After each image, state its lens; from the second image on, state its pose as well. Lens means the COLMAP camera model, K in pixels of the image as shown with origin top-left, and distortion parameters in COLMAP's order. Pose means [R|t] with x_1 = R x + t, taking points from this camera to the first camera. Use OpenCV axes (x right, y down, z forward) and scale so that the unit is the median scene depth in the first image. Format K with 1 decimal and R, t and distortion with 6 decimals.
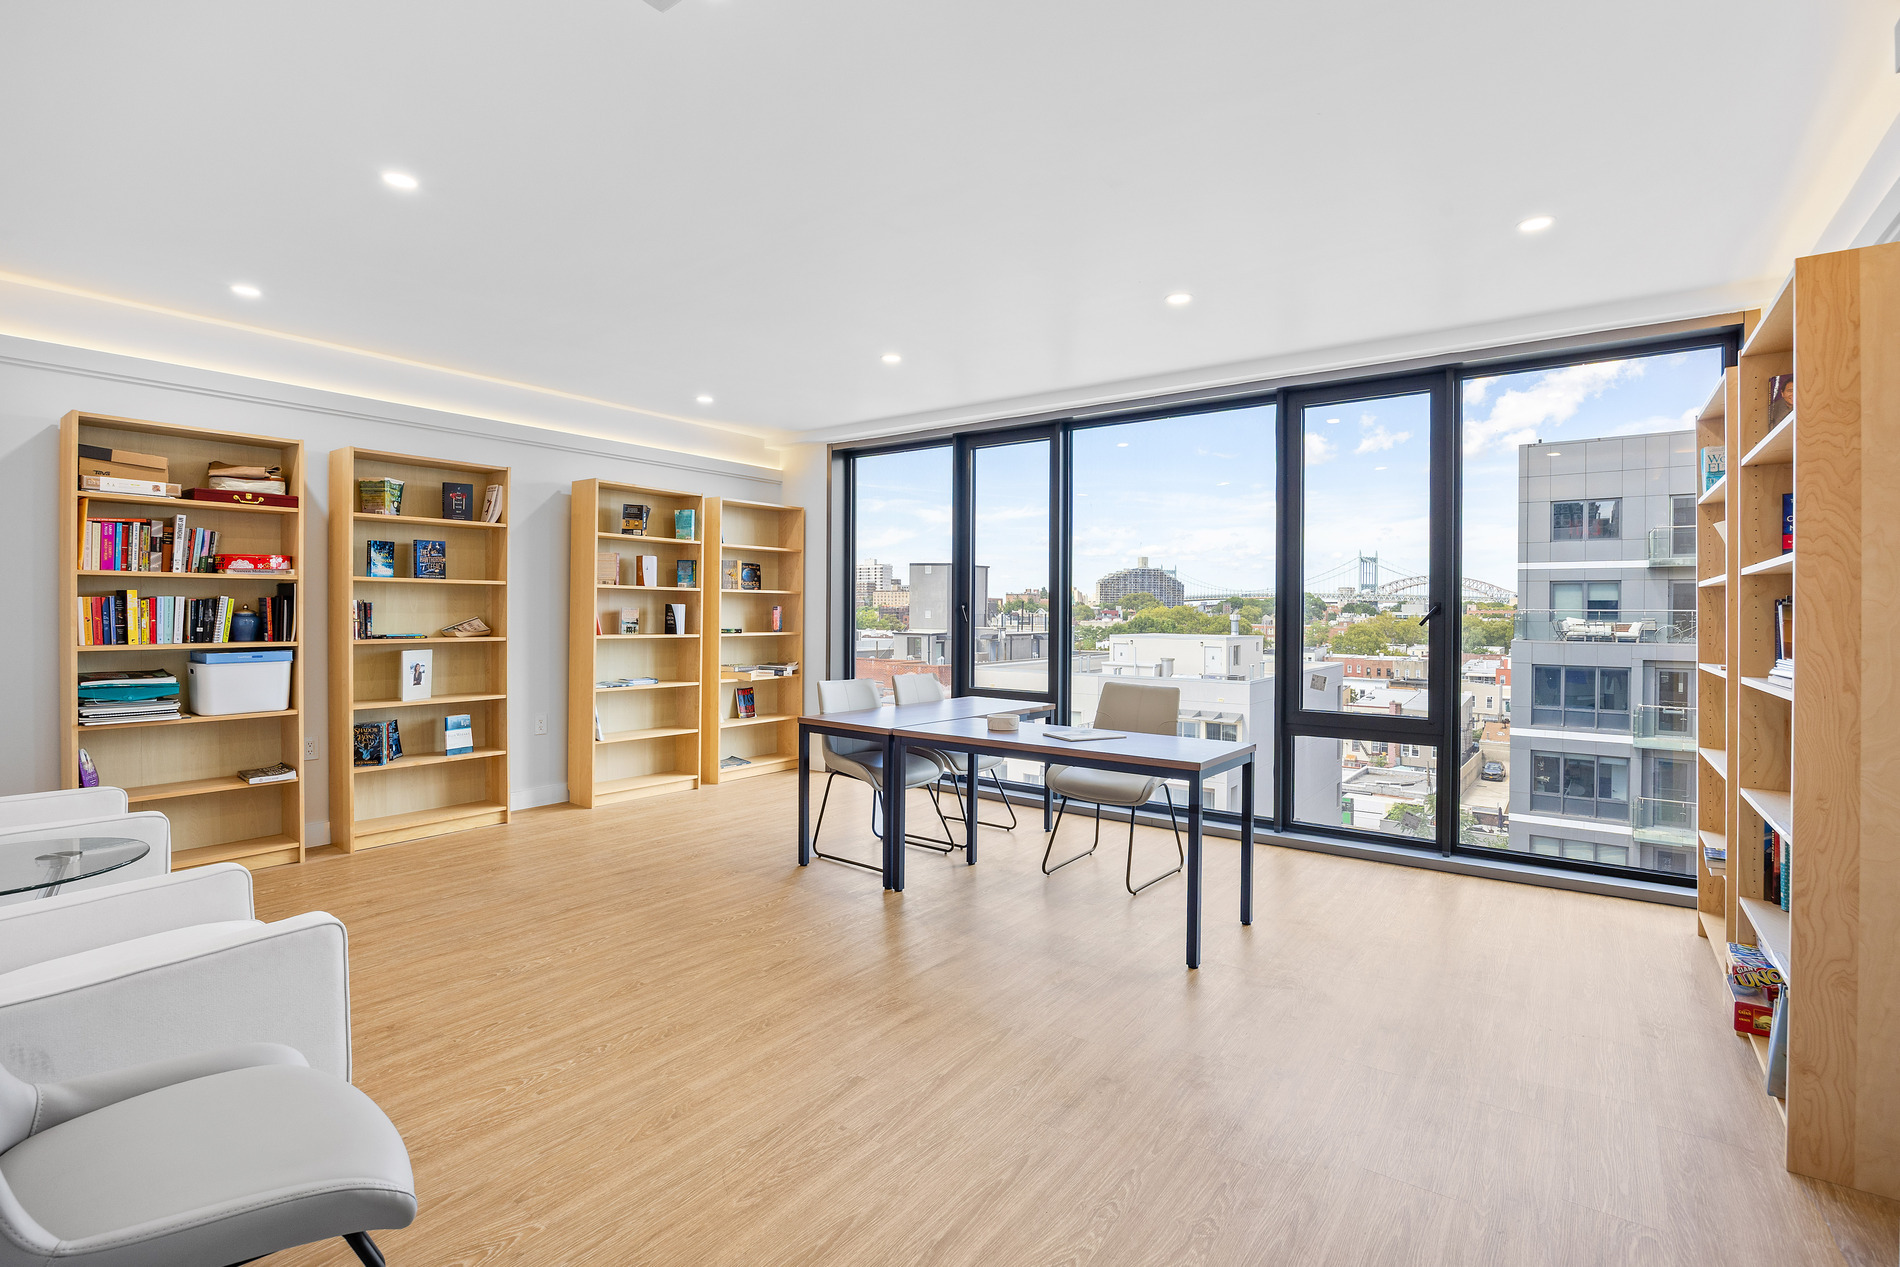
lens RADIAL K [[866.3, 0, 958.0], [0, 866.3, 620.9], [0, 0, 1]] dist [-0.018117, -0.000065]
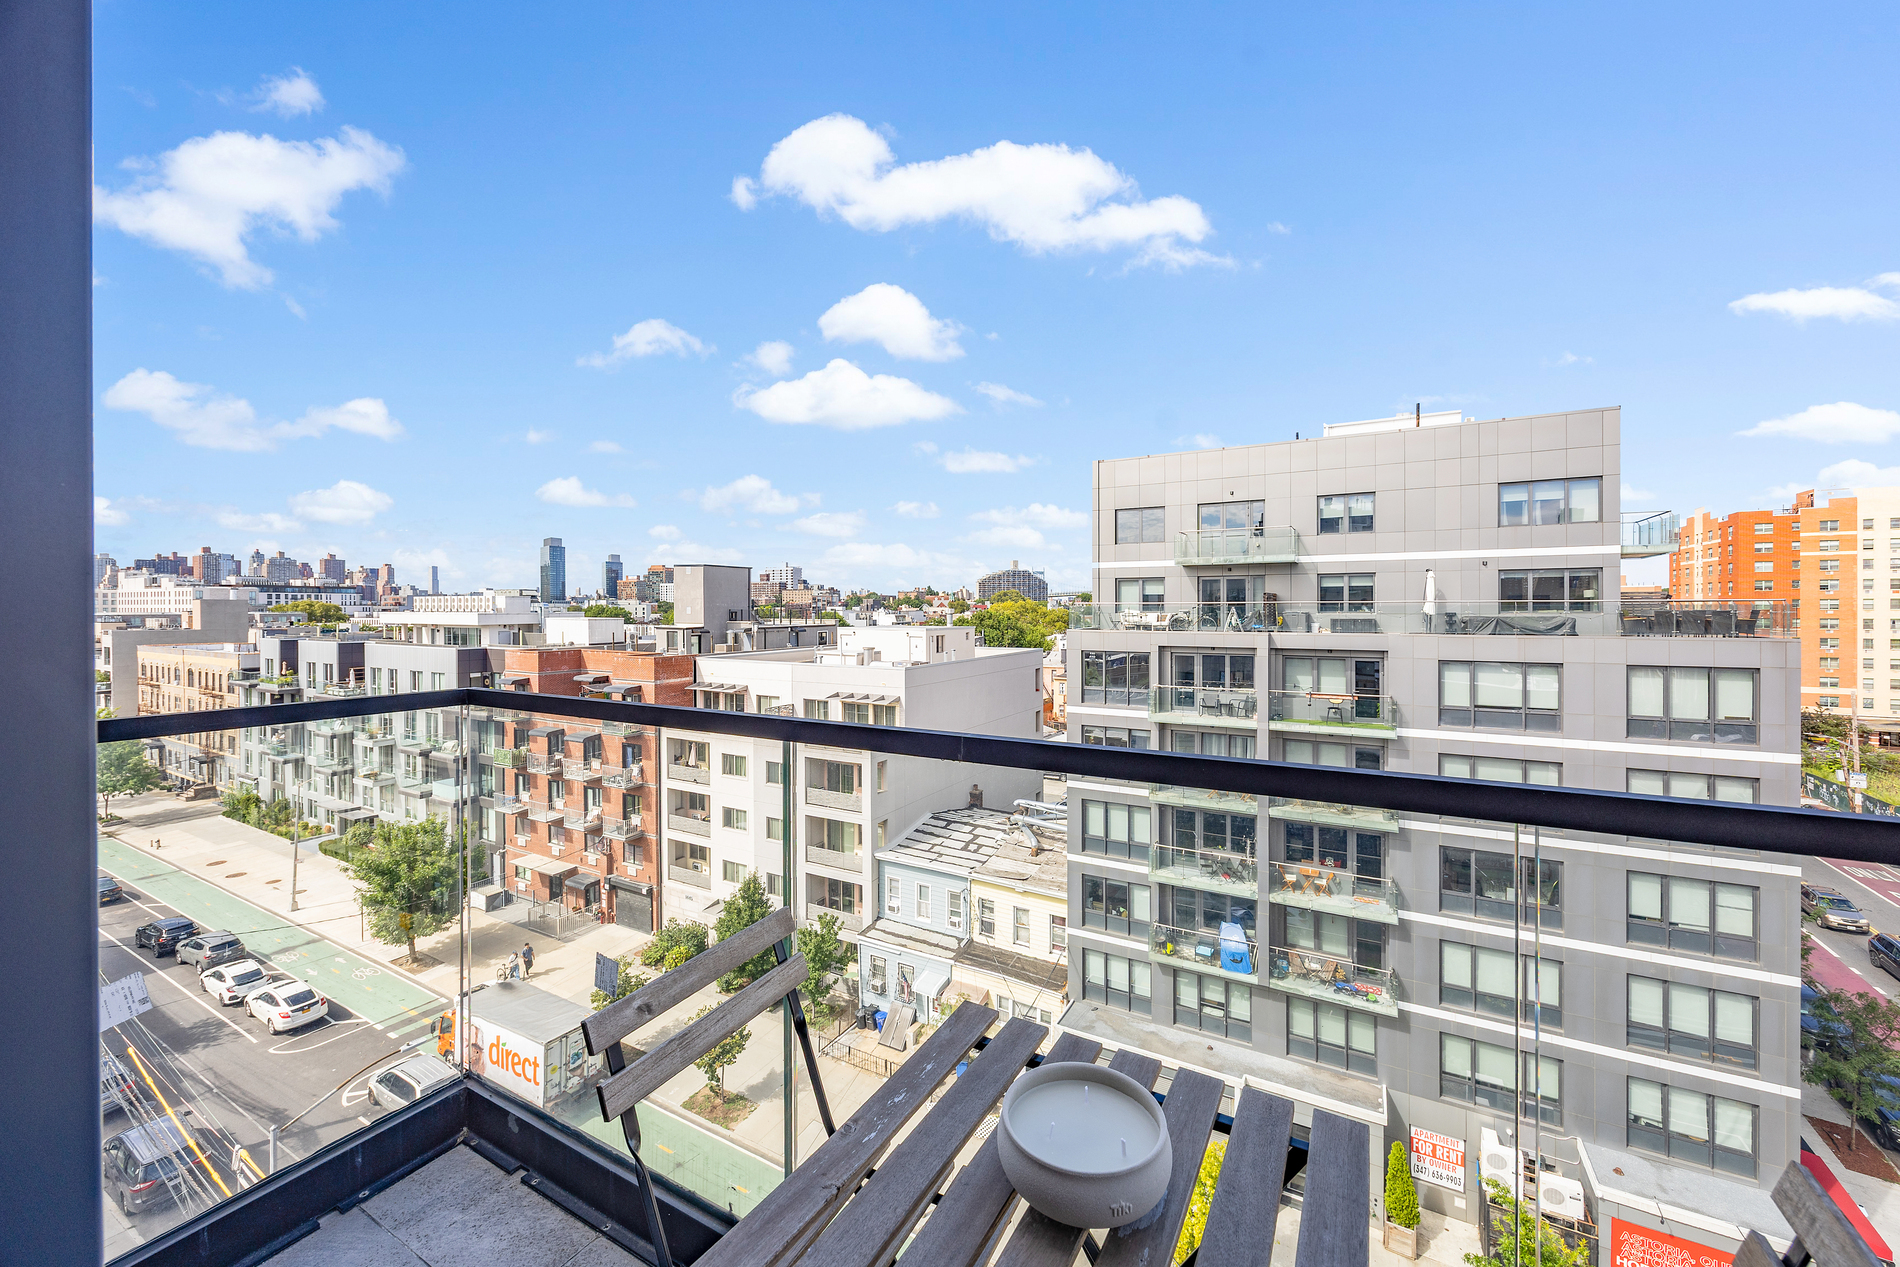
lens RADIAL K [[732.4, 0, 950.0], [0, 732.4, 615.0], [0, 0, 1]] dist [-0.002104, -0.000347]
pose [[0.993023, -0.009919, 0.117501, 0.361690], [0.009831, 0.999951, 0.001334, 0.000112], [-0.117508, -0.000169, 0.993072, 0.043356]]
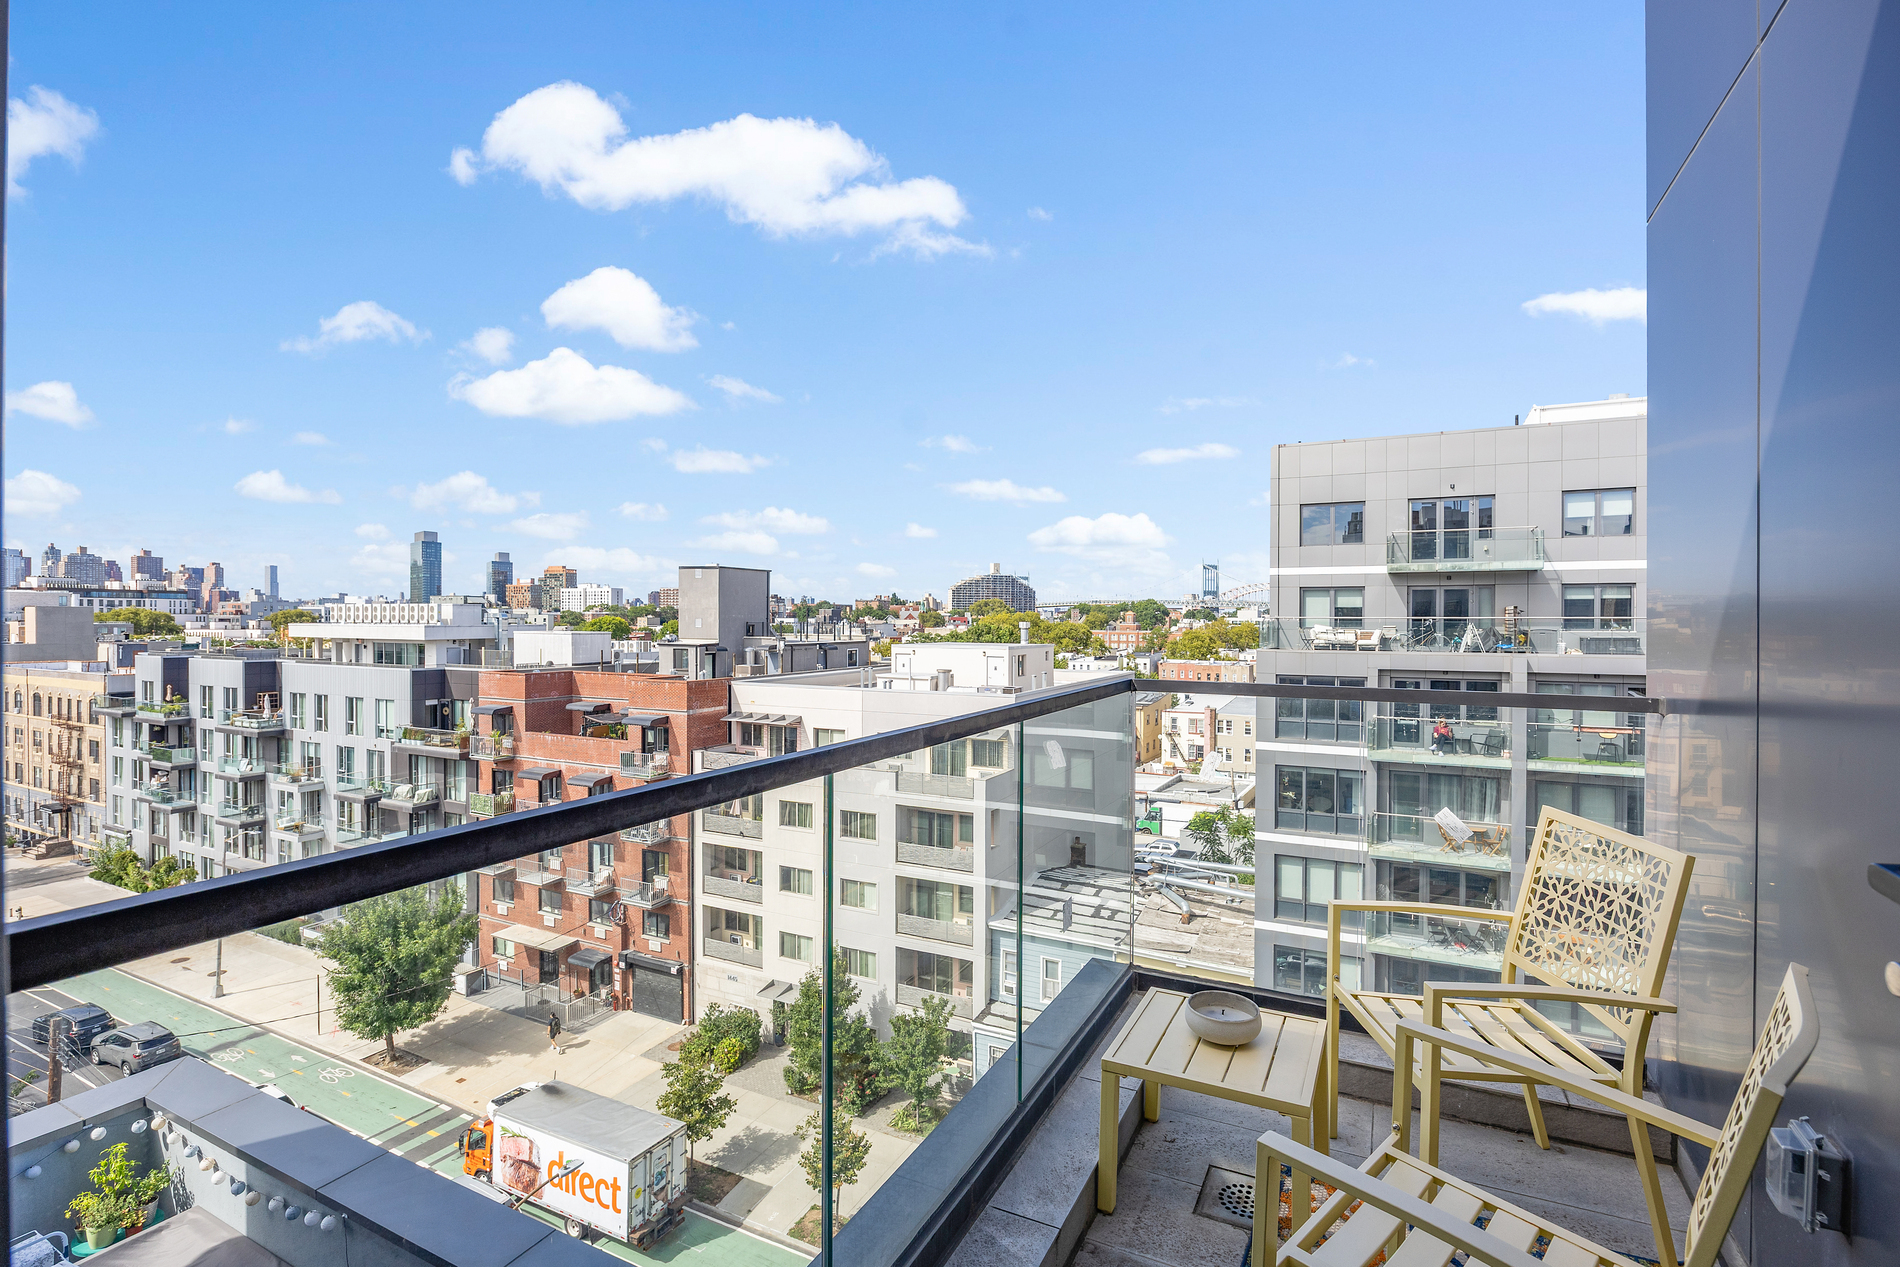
lens RADIAL K [[891.6, 0, 950.0], [0, 891.6, 633.5], [0, 0, 1]] dist [-0.015378, 0.000459]
pose [[0.987562, -0.006346, 0.157103, 0.151068], [0.005392, 0.999964, 0.006498, -0.003119], [-0.157138, -0.005570, 0.987561, 0.081216]]
